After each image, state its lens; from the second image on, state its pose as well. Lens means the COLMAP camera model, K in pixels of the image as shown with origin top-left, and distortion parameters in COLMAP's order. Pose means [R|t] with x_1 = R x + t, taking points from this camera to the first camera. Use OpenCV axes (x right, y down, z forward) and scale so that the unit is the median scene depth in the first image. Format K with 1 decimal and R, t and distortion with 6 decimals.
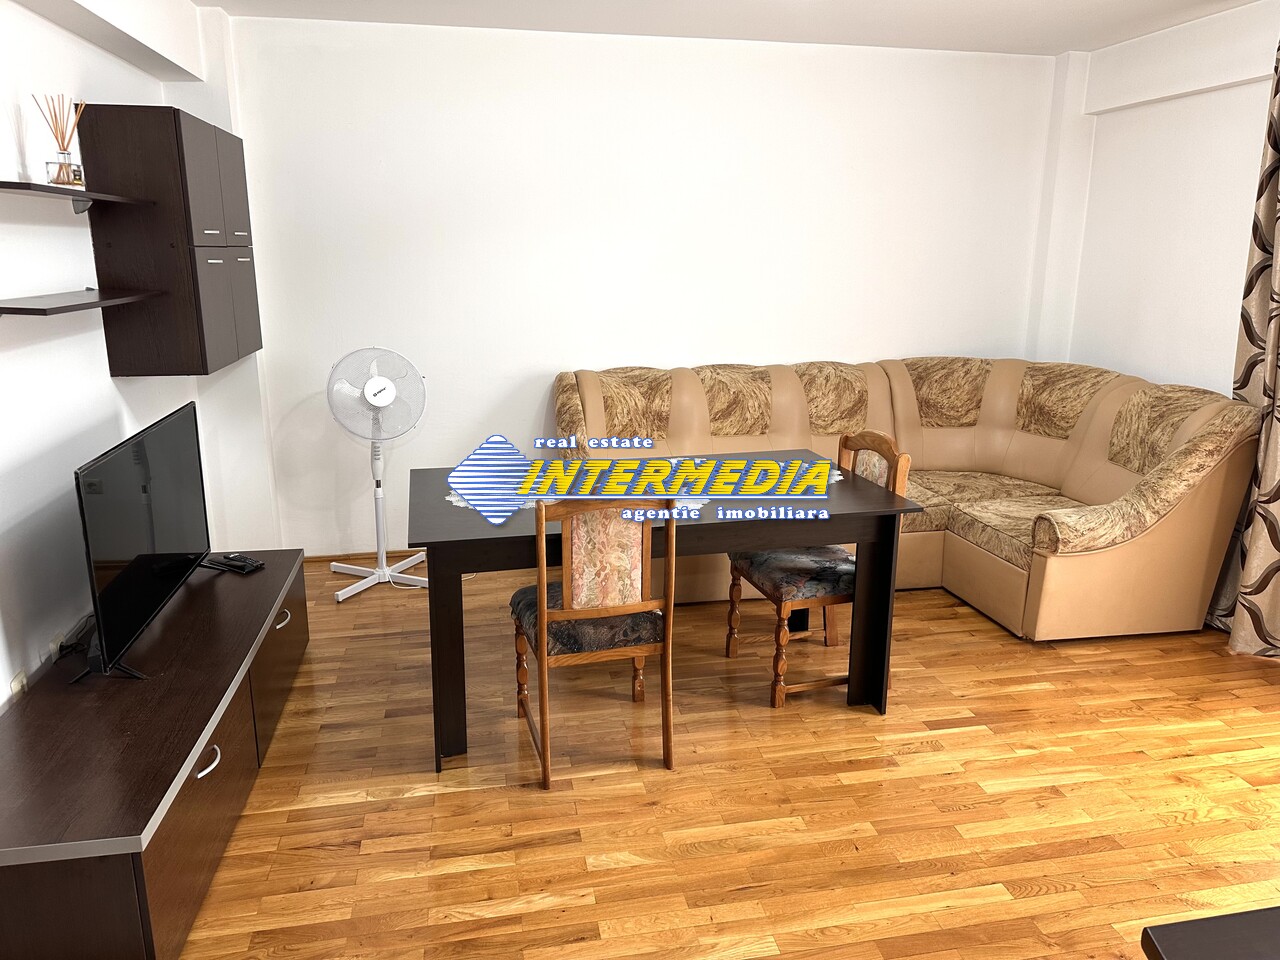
lens RADIAL K [[898.8, 0, 650.3], [0, 898.8, 469.2], [0, 0, 1]] dist [0.078136, -0.103224]
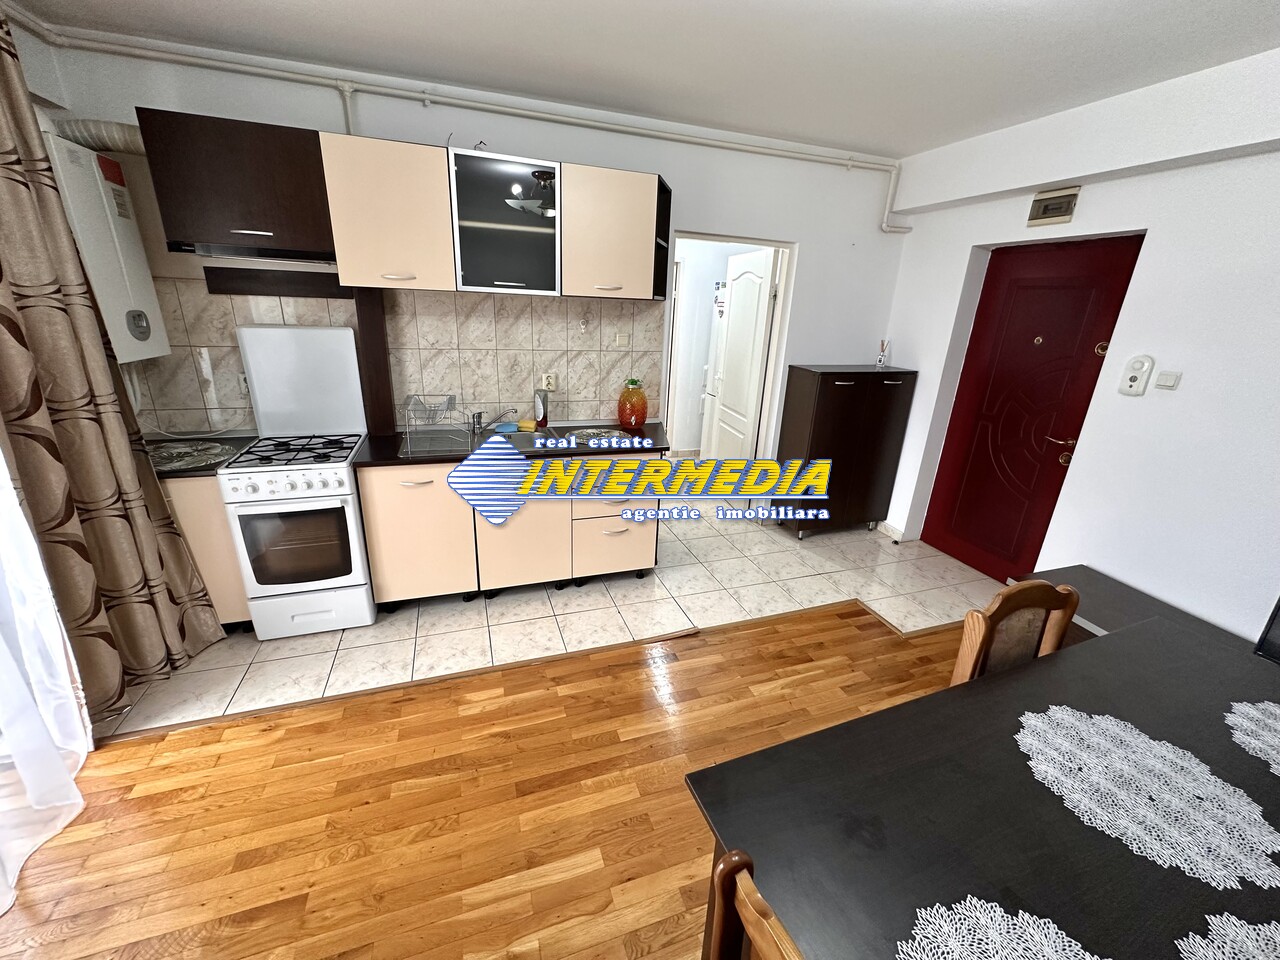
lens RADIAL K [[513.3, 0, 645.2], [0, 513.3, 480.0], [0, 0, 1]] dist [-0.008467, 0.001667]
pose [[-0.988038, 0.005765, -0.154104, 0.330359], [-0.080010, 0.835116, 0.544223, -0.259759], [0.131832, 0.550043, -0.824665, 1.023566]]
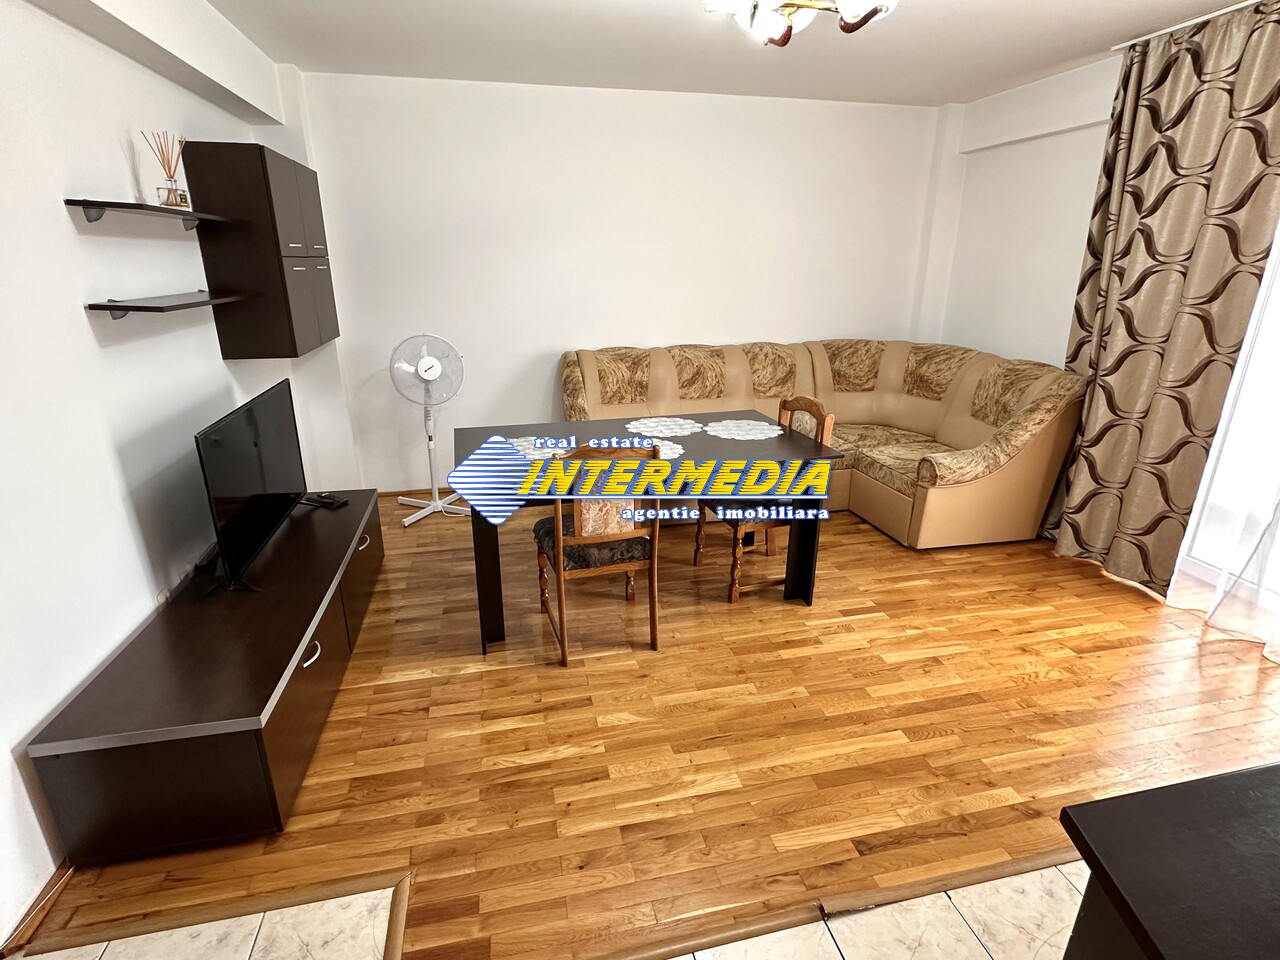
lens RADIAL K [[644.4, 0, 640.5], [0, 644.4, 477.8], [0, 0, 1]] dist [-0.006237, 0.001462]
pose [[0.999721, -0.010710, 0.021074, -0.015517], [0.008801, 0.996020, 0.088699, -0.009197], [-0.021940, -0.088488, 0.995836, 0.054973]]
